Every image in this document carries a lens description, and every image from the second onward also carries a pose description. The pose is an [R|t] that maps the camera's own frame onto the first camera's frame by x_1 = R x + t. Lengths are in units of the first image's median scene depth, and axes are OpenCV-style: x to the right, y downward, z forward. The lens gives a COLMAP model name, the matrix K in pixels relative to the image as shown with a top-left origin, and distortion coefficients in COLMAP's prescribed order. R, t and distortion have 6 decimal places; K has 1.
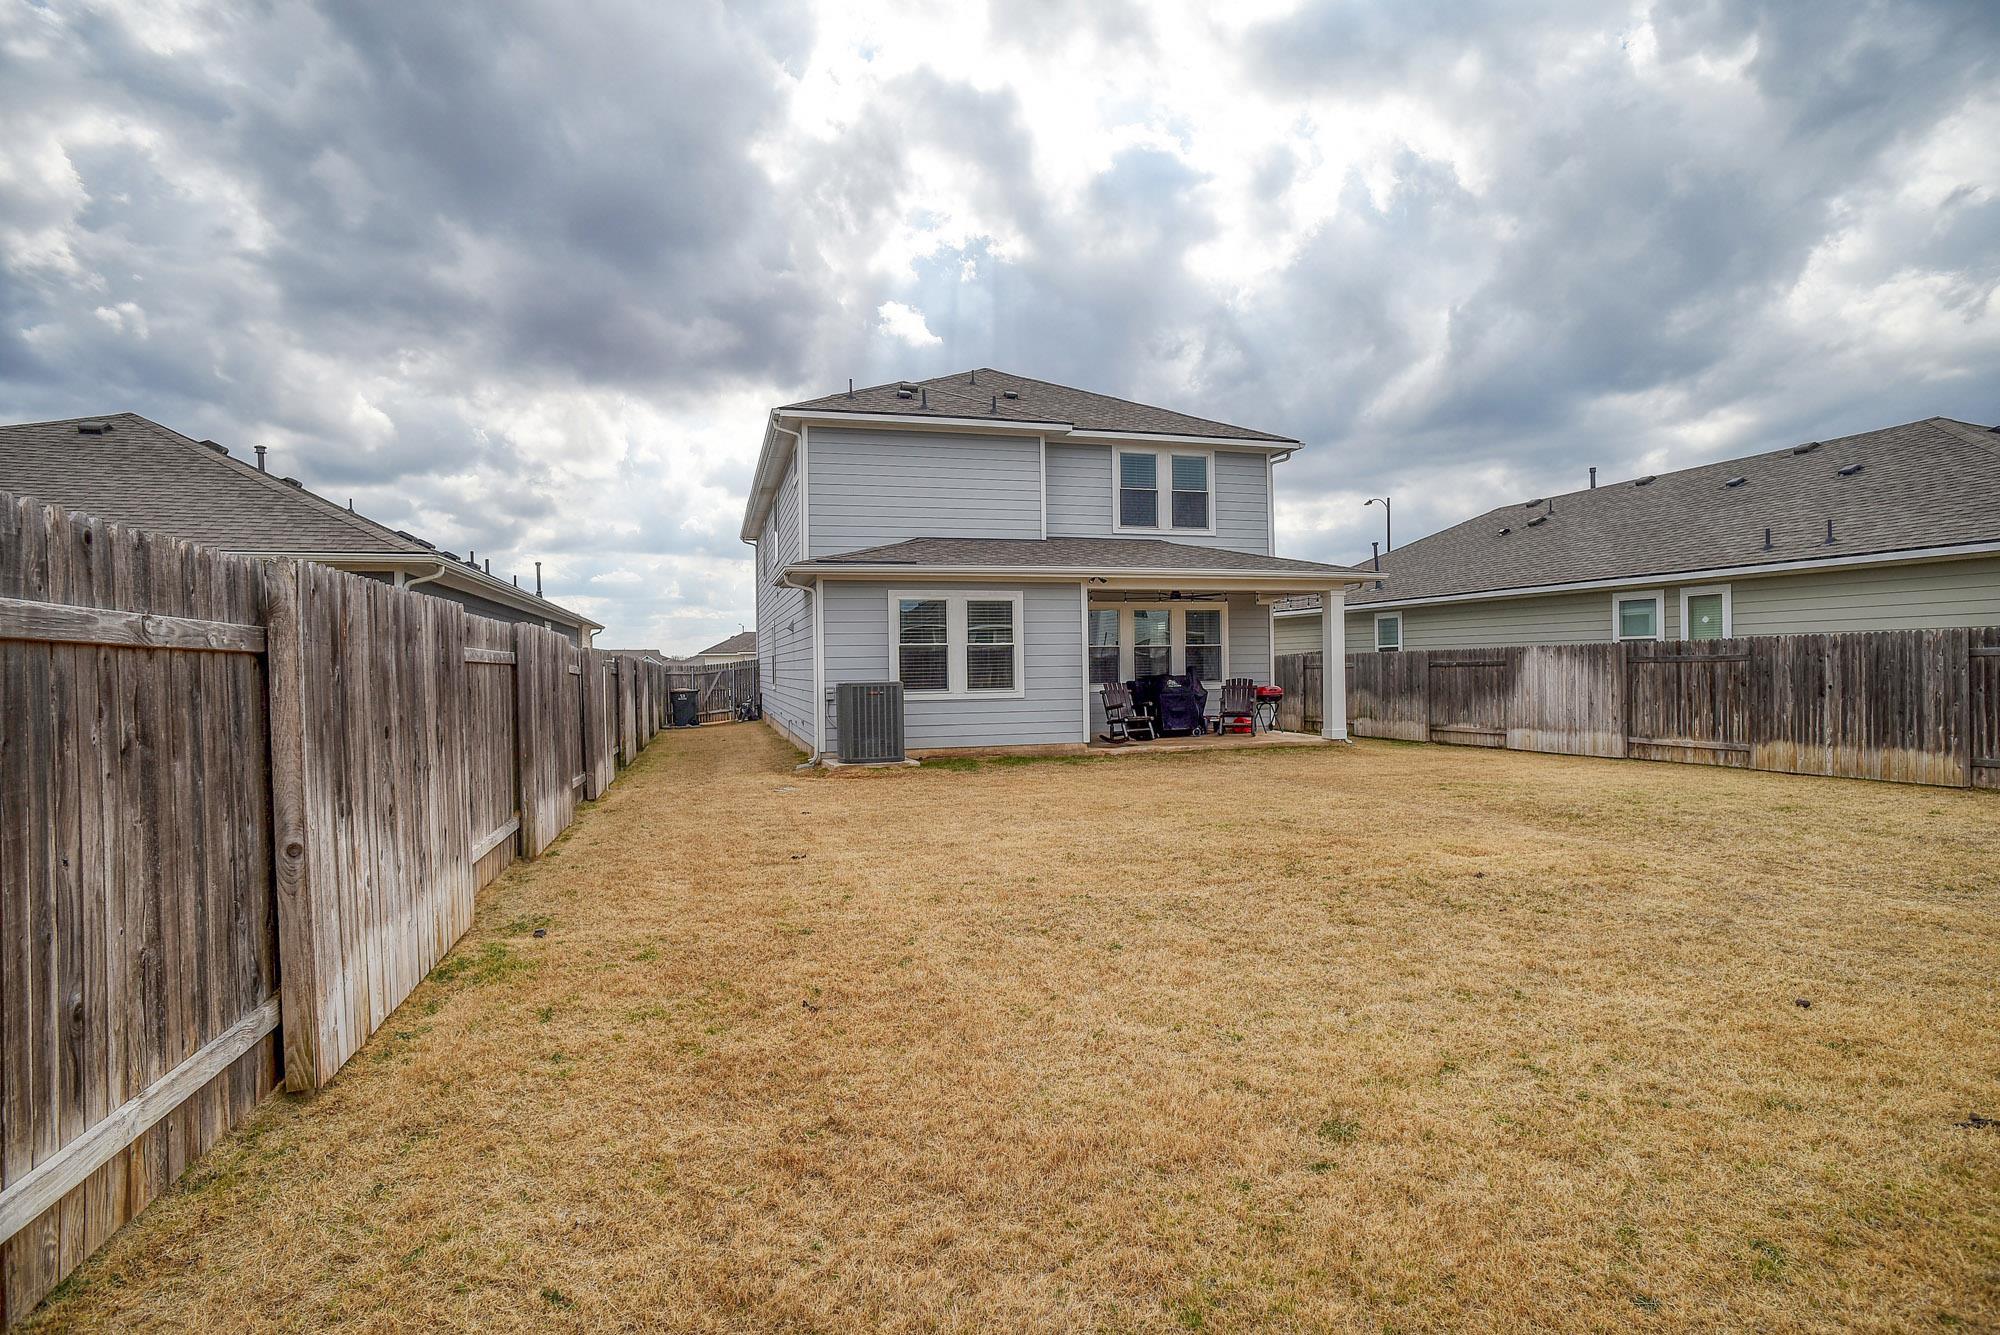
lens RADIAL K [[1065.5, 0, 1012.0], [0, 1065.5, 661.1], [0, 0, 1]] dist [-0.062659, 0.044855]
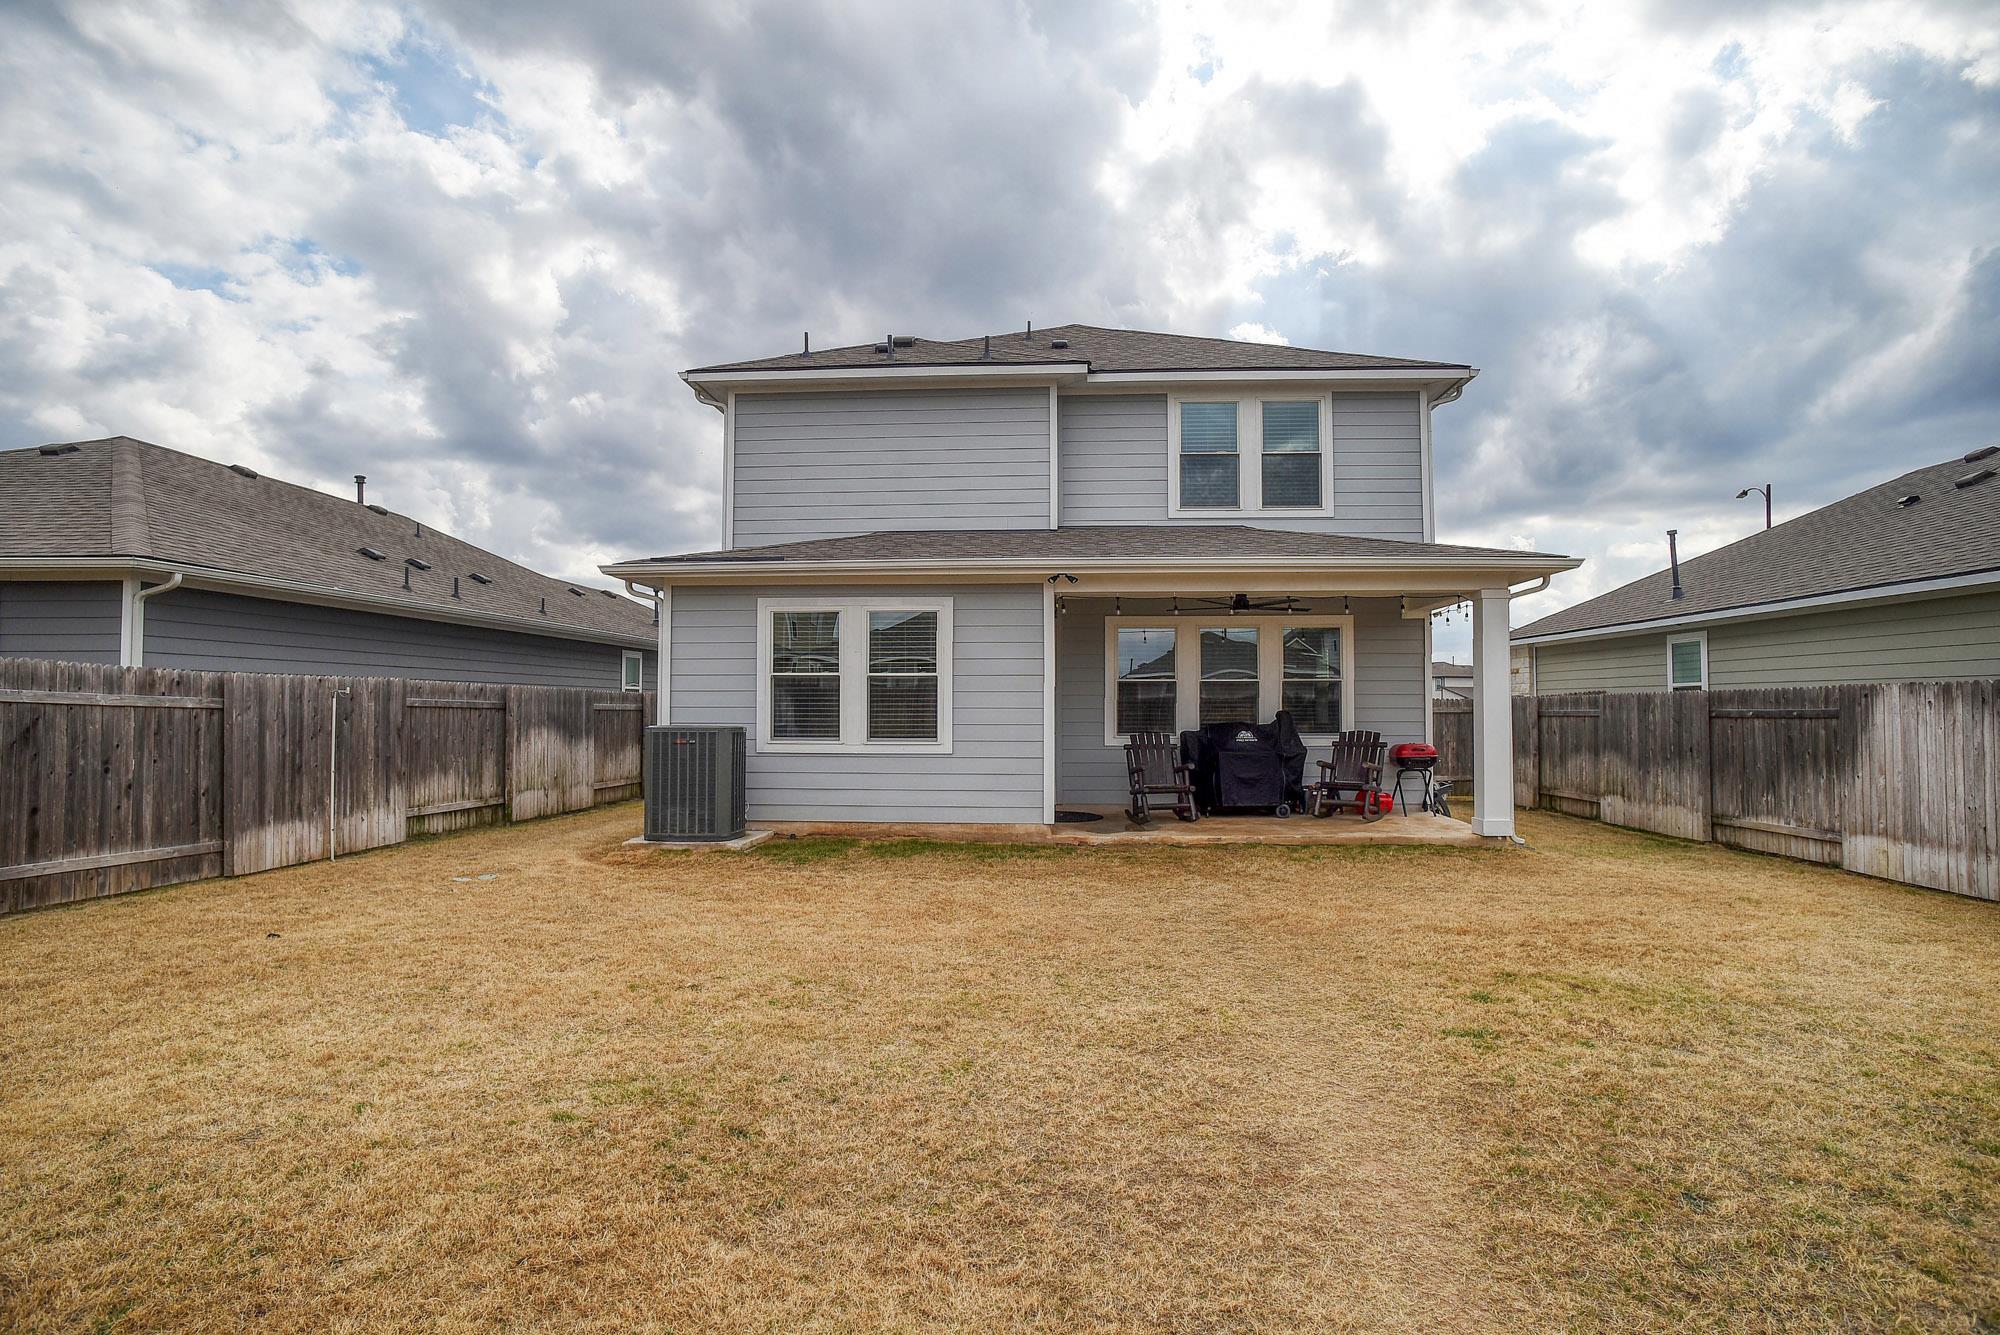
lens RADIAL K [[1065.5, 0, 1012.0], [0, 1065.5, 661.1], [0, 0, 1]] dist [-0.062659, 0.044855]
pose [[0.936378, 0.001160, -0.350991, 0.236349], [-0.013092, 0.999414, -0.031626, -0.003038], [0.350749, 0.034209, 0.935844, 0.306769]]
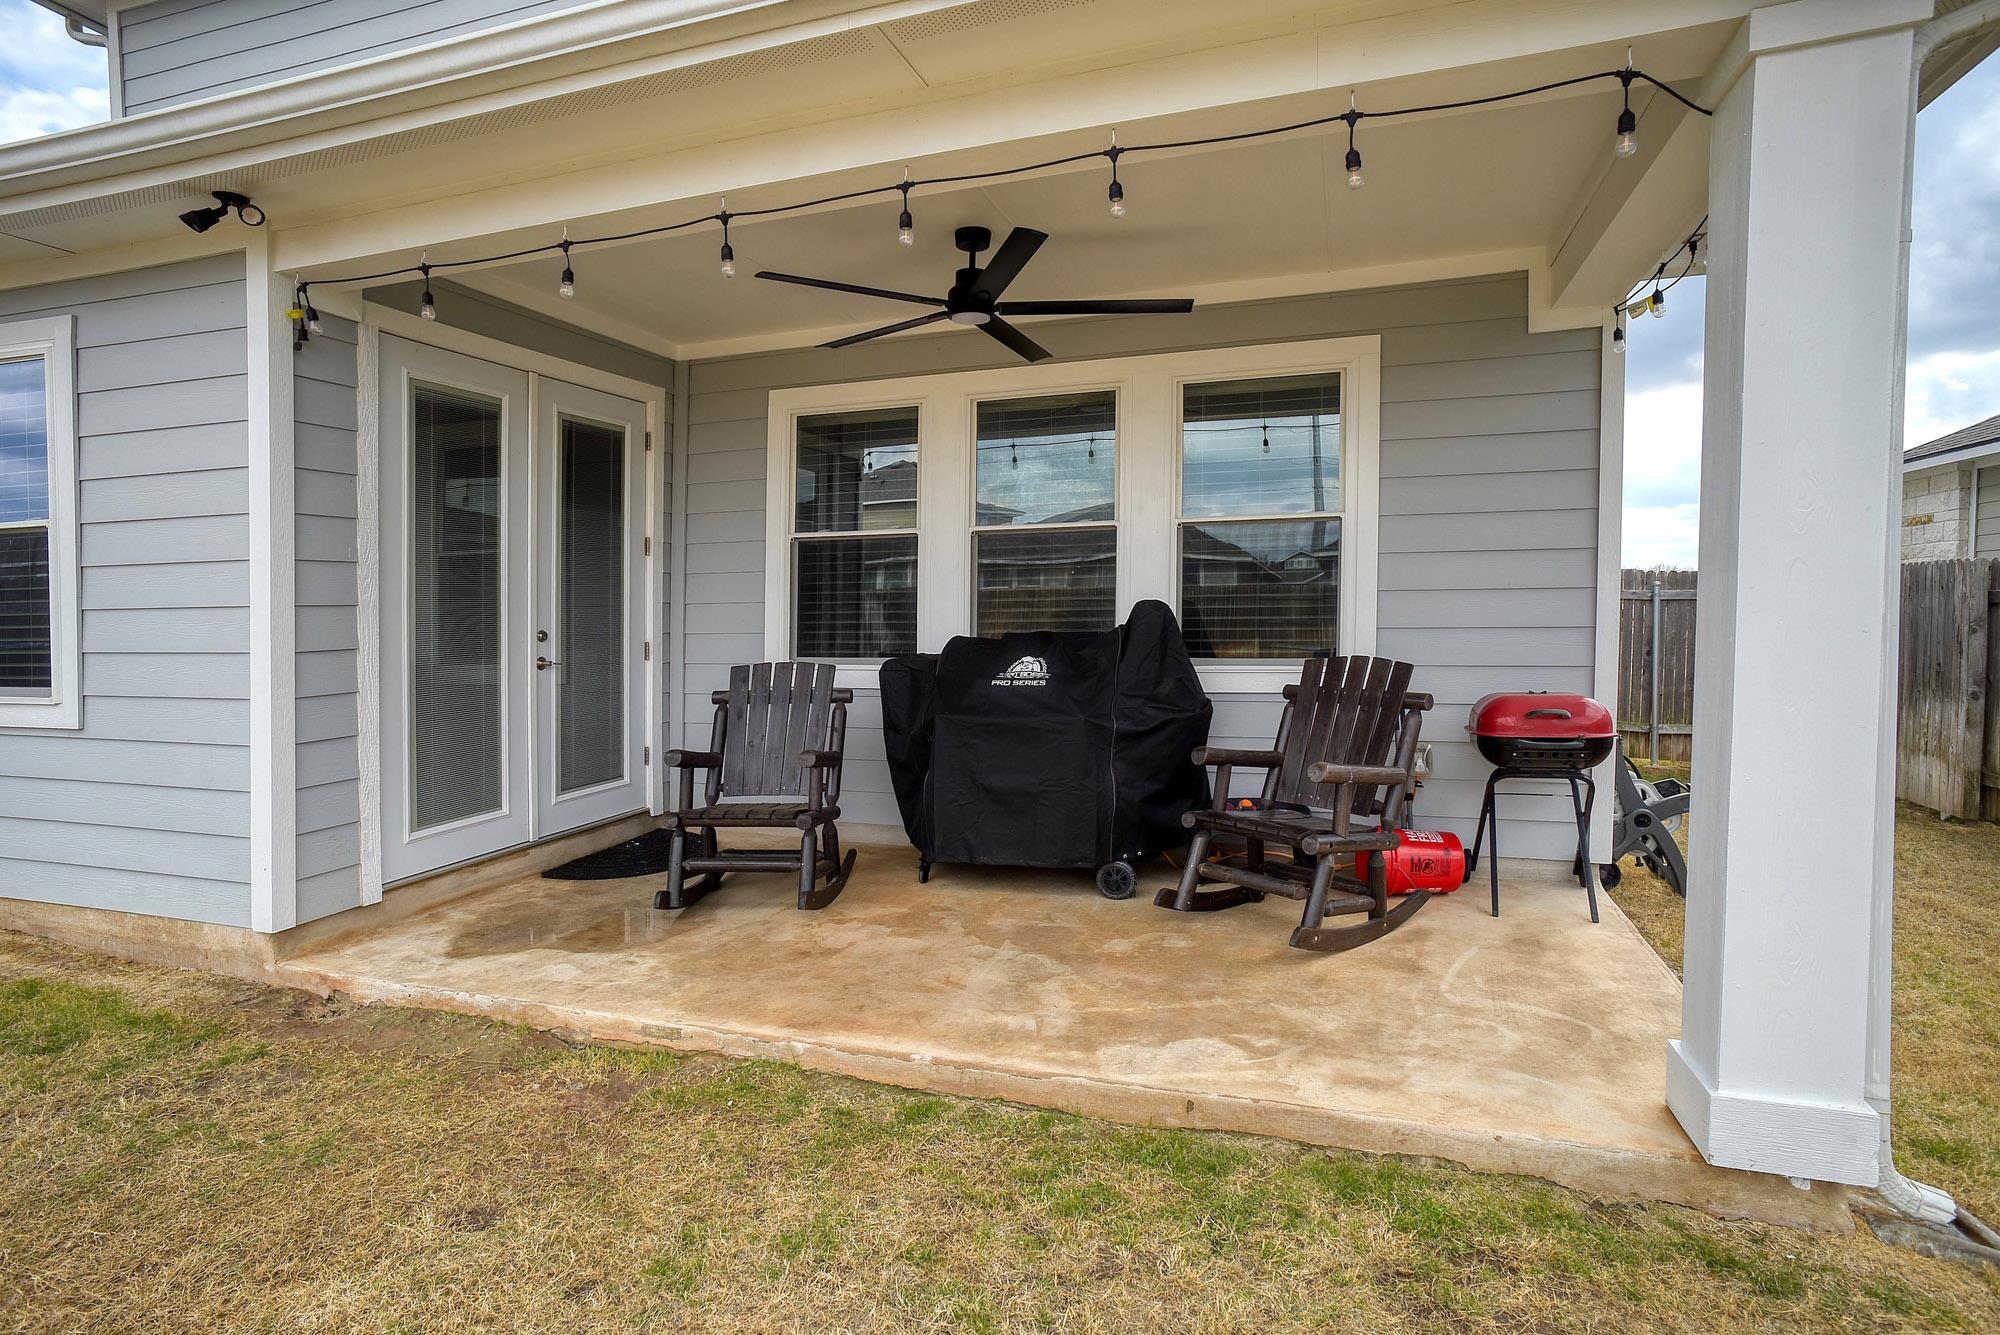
lens RADIAL K [[1065.5, 0, 1012.0], [0, 1065.5, 661.1], [0, 0, 1]] dist [-0.062659, 0.044855]
pose [[0.800439, 0.048665, -0.597436, 0.282003], [0.004252, 0.996213, 0.086845, -0.002529], [0.599399, -0.072054, 0.797201, 0.759809]]
